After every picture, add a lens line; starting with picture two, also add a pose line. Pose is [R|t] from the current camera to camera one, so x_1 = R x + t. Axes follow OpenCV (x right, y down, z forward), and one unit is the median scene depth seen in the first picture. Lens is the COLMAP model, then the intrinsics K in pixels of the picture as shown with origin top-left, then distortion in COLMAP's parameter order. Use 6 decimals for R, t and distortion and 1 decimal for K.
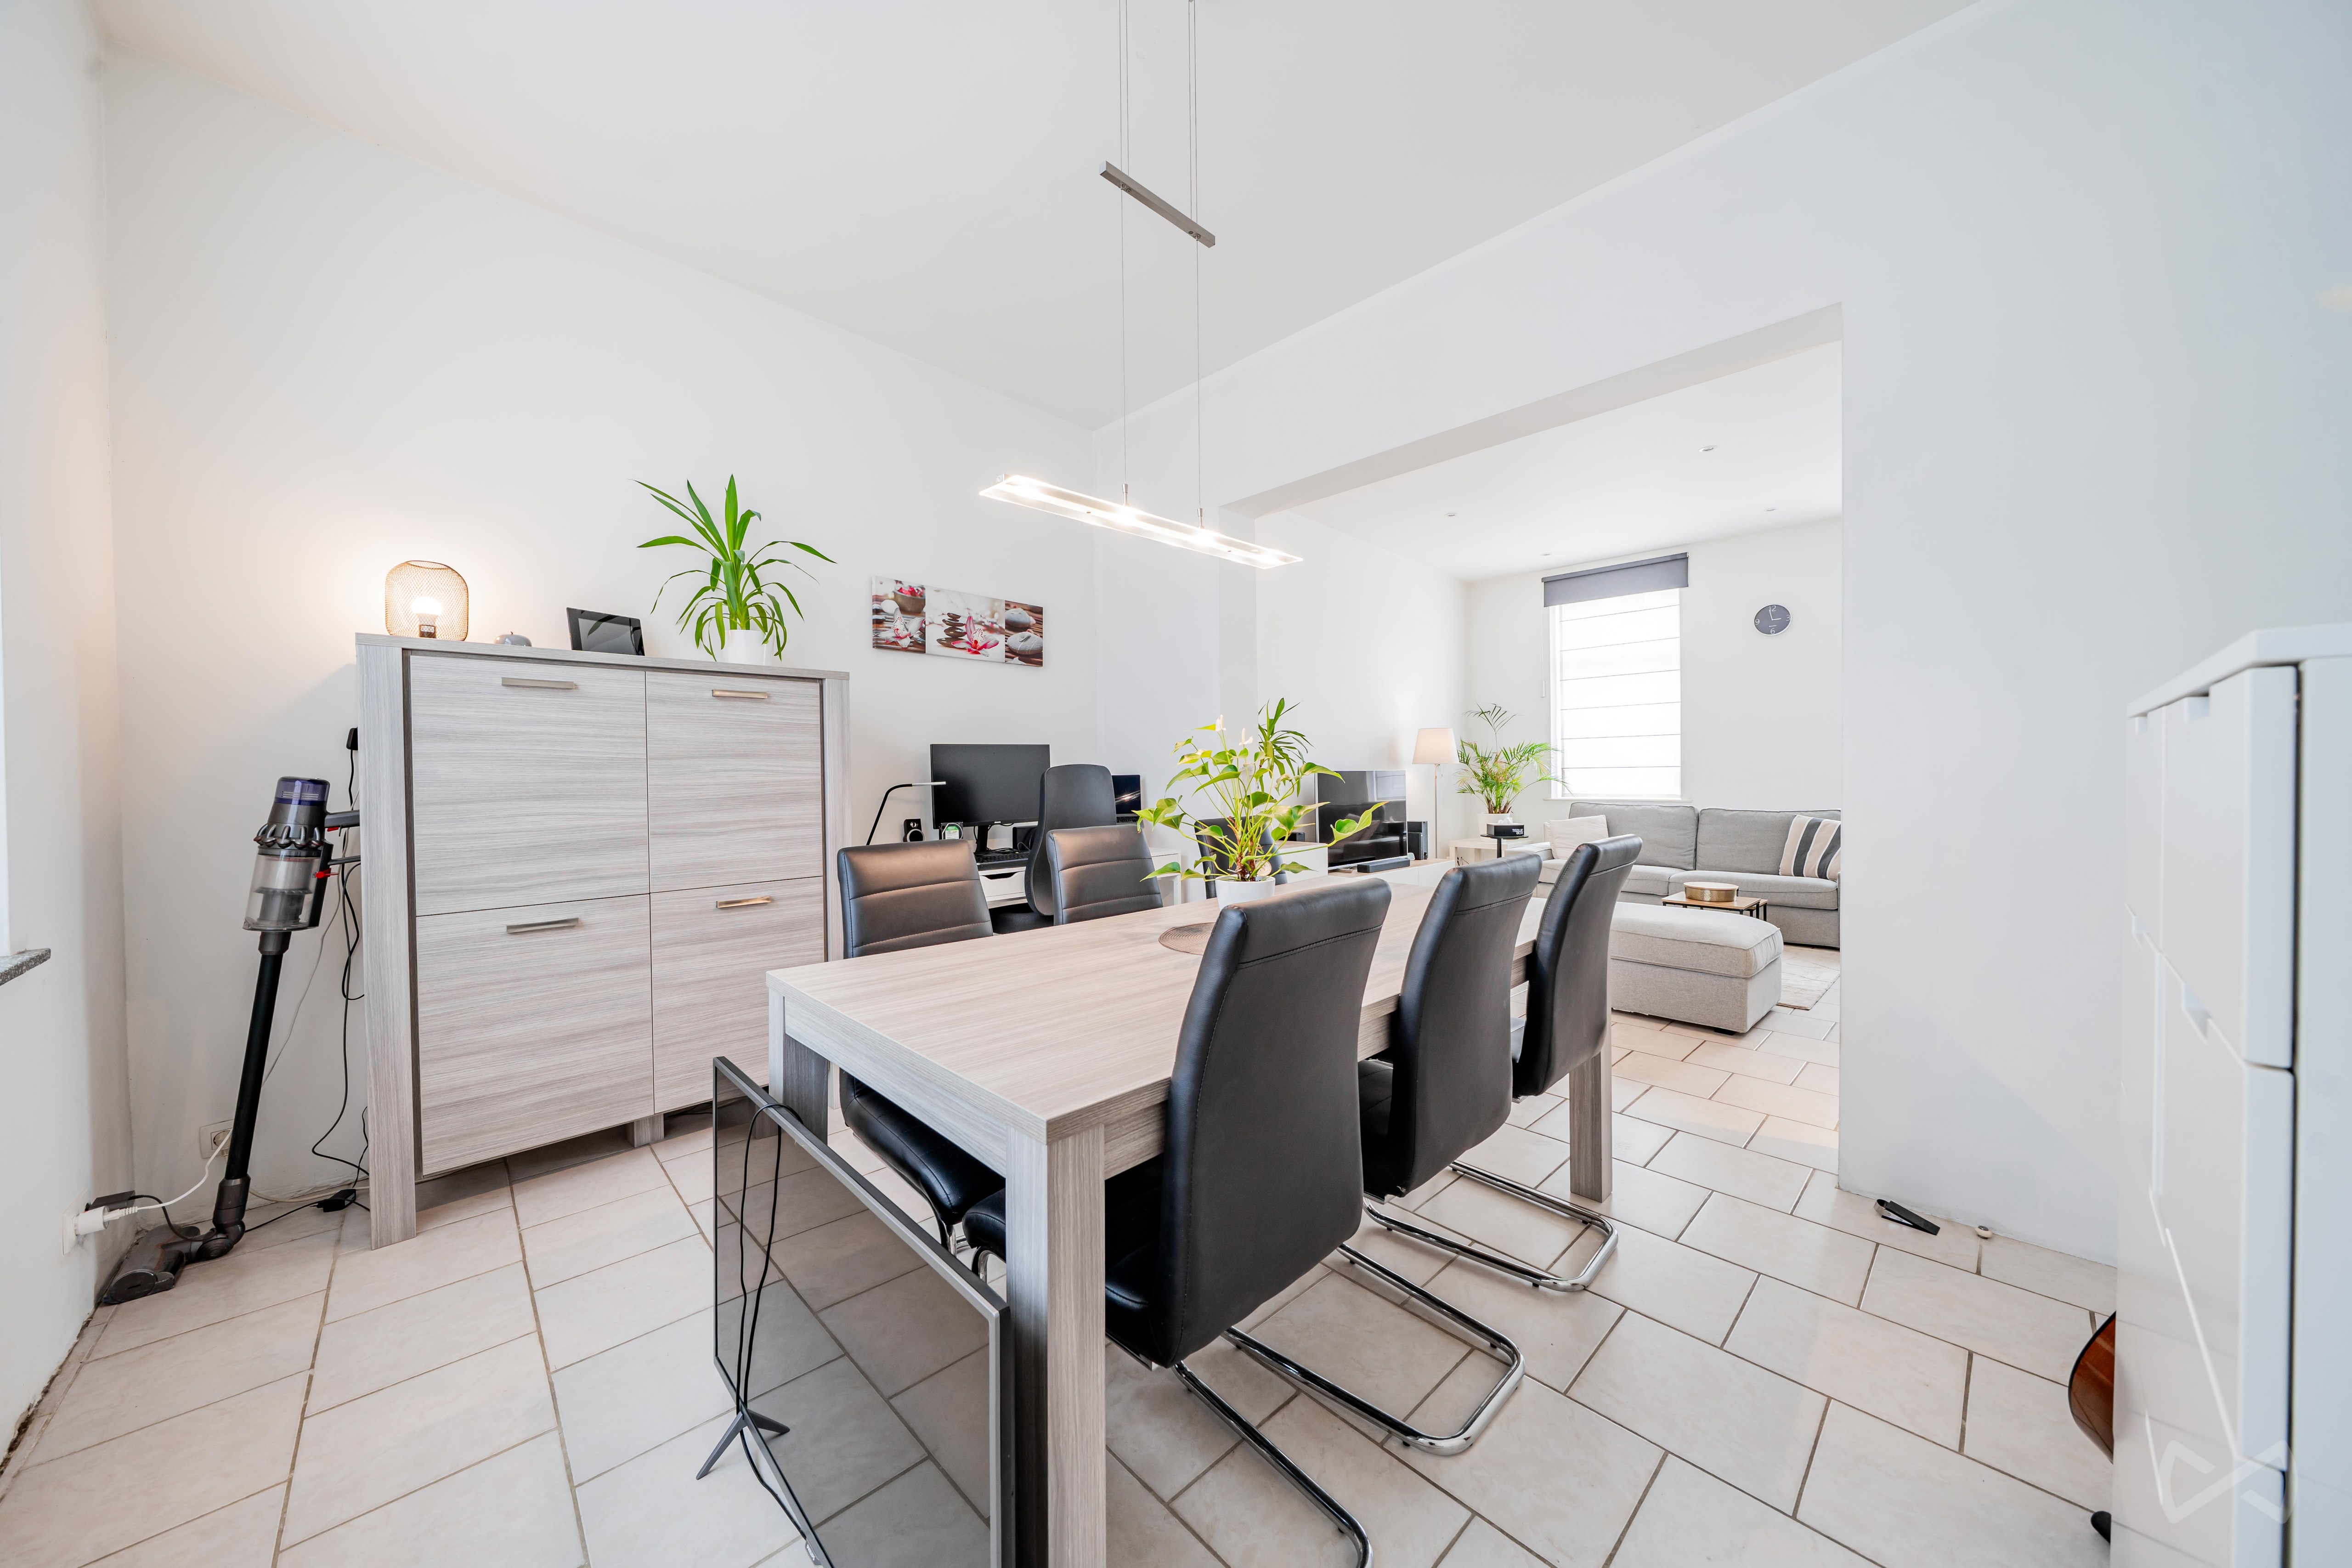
lens RADIAL K [[801.8, 0, 1166.4], [0, 801.8, 784.9], [0, 0, 1]] dist [-0.001529, -0.000516]
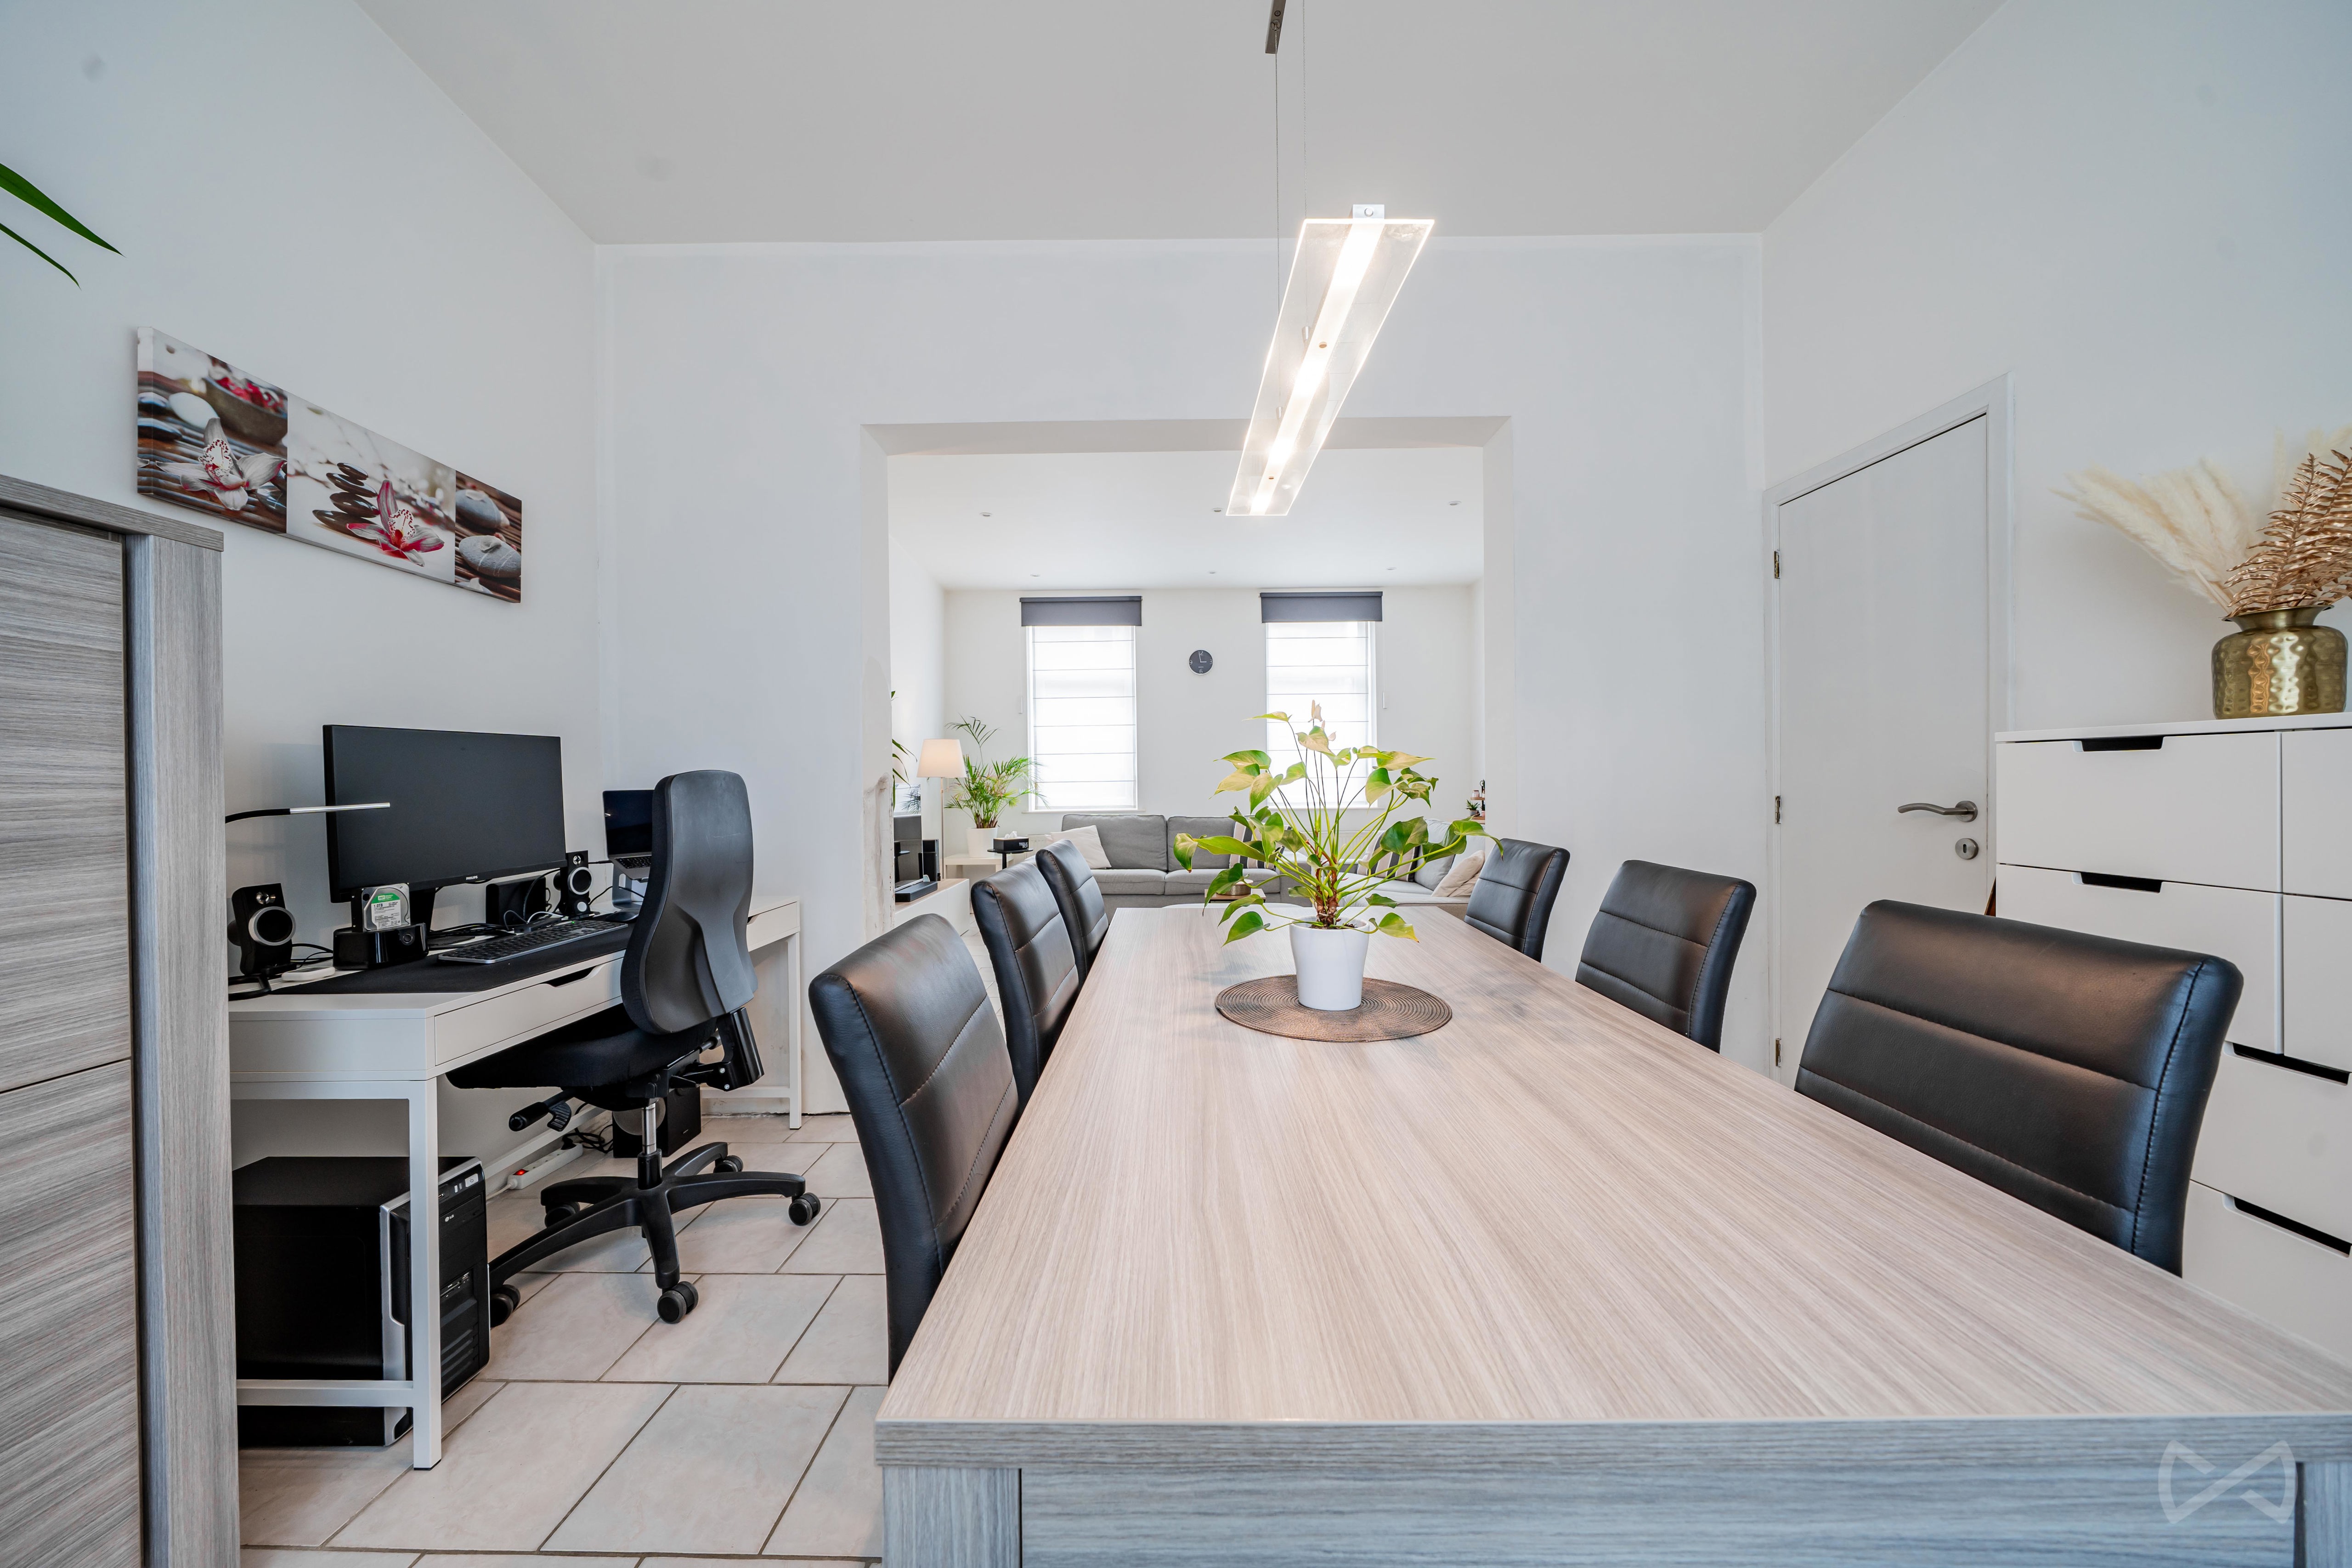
lens RADIAL K [[801.8, 0, 1170.0], [0, 801.8, 784.8], [0, 0, 1]] dist [-0.001529, -0.000516]
pose [[0.698763, -0.000063, 0.715353, -0.258137], [0.013827, 0.999814, -0.013418, -0.001958], [-0.715219, 0.019267, 0.698635, 0.281697]]
